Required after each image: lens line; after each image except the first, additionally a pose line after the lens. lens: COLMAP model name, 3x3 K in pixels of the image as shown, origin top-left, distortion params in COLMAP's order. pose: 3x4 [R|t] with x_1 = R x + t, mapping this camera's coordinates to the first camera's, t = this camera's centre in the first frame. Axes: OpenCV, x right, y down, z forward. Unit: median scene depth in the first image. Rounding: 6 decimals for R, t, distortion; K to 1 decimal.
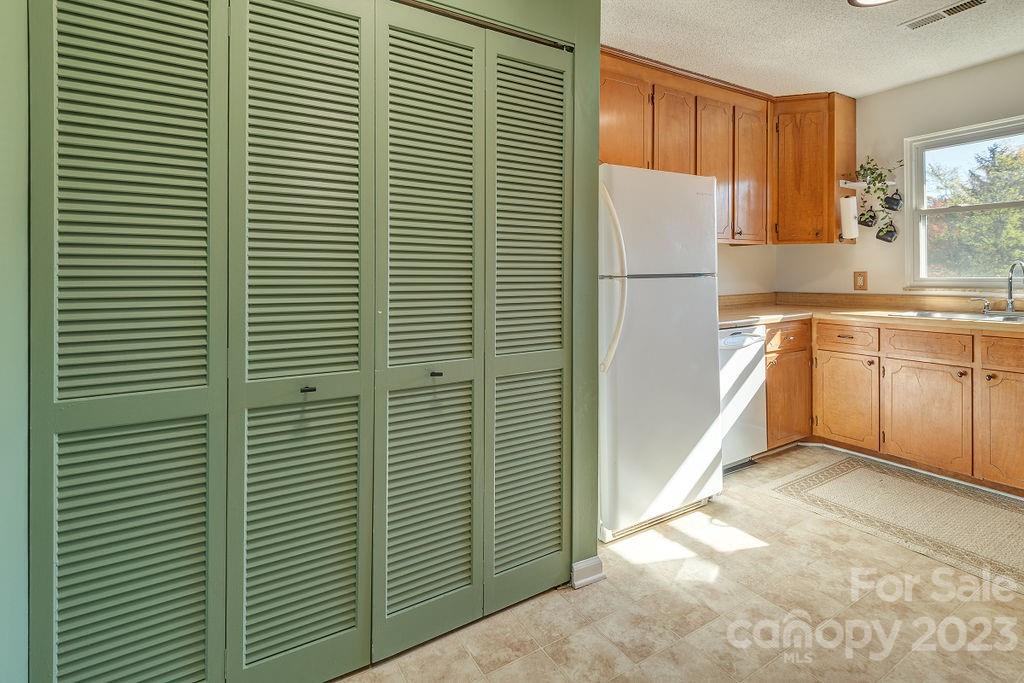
lens RADIAL K [[478.0, 0, 511.3], [0, 478.0, 276.2], [0, 0, 1]] dist [0.022342, -0.012063]
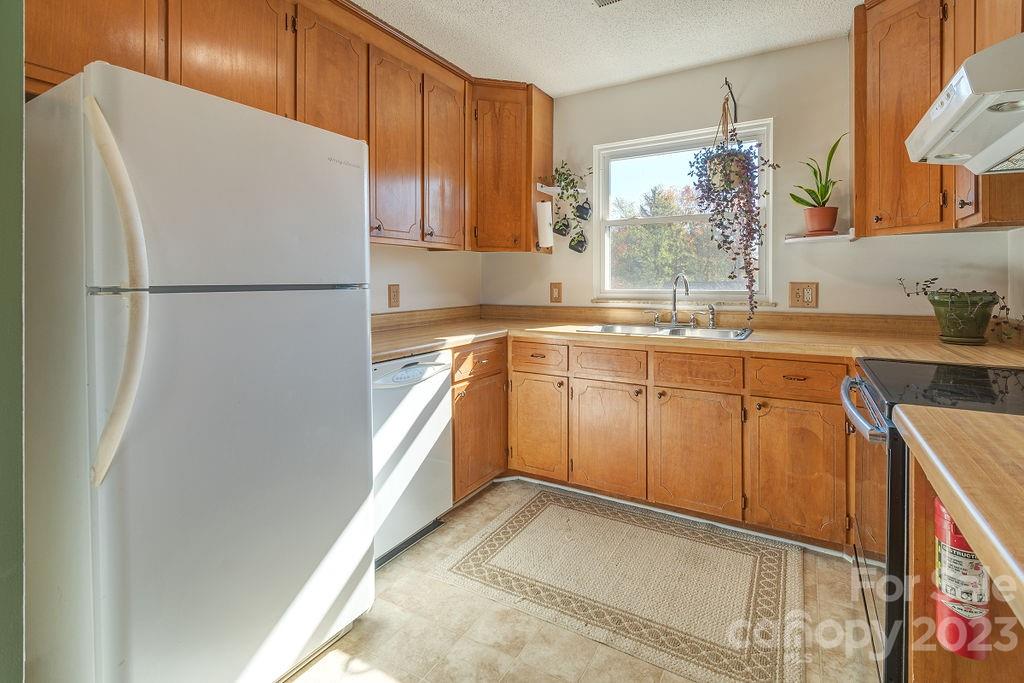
lens RADIAL K [[493.6, 0, 484.8], [0, 493.6, 288.1], [0, 0, 1]] dist [0.037754, -0.016694]
pose [[0.897481, 0.001992, 0.441049, 0.211096], [-0.004508, 0.999979, 0.004655, -0.003743], [-0.441030, -0.006166, 0.897471, 0.235172]]
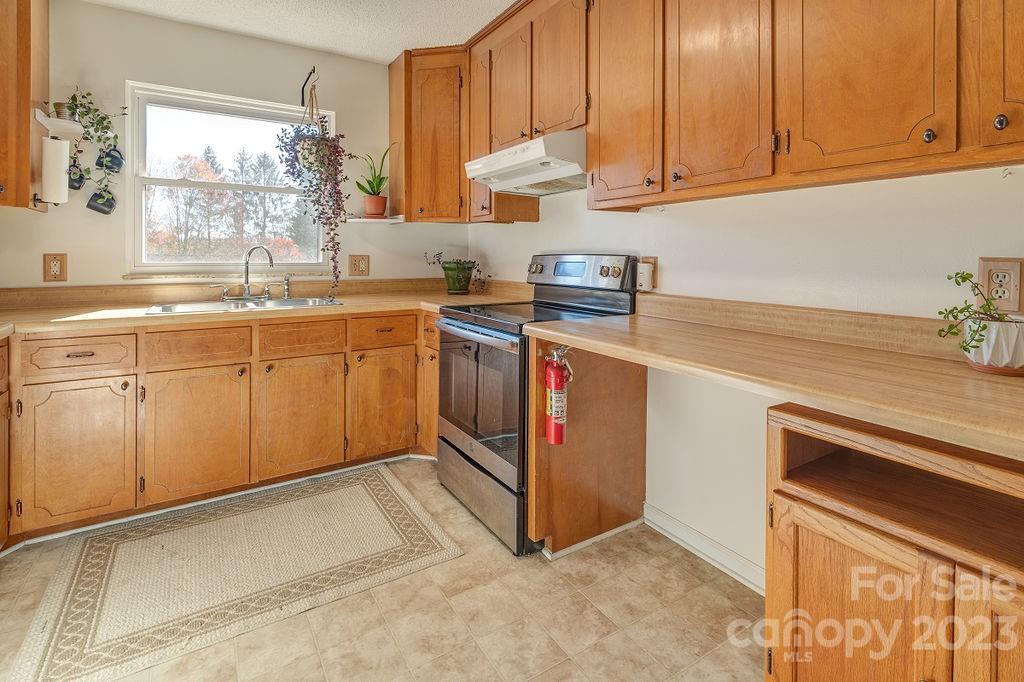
lens RADIAL K [[494.2, 0, 542.2], [0, 494.2, 262.2], [0, 0, 1]] dist [0.022670, -0.007215]
pose [[-0.019731, -0.003920, 0.999798, 0.013863], [0.000647, 0.999992, 0.003933, -0.000309], [-0.999805, 0.000725, -0.019728, 0.418109]]
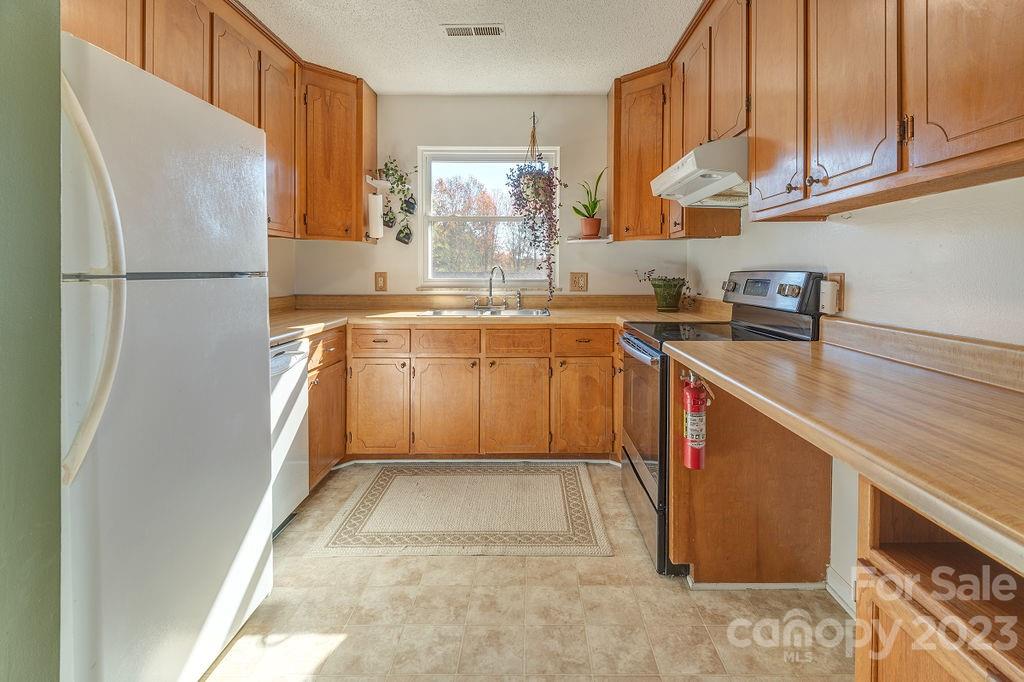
lens RADIAL K [[505.1, 0, 532.0], [0, 505.1, 281.4], [0, 0, 1]] dist [0.024873, -0.001000]
pose [[0.531890, -0.004756, 0.846800, 0.012955], [-0.002647, 0.999970, 0.007279, 0.000901], [-0.846809, -0.006113, 0.531861, 0.232882]]
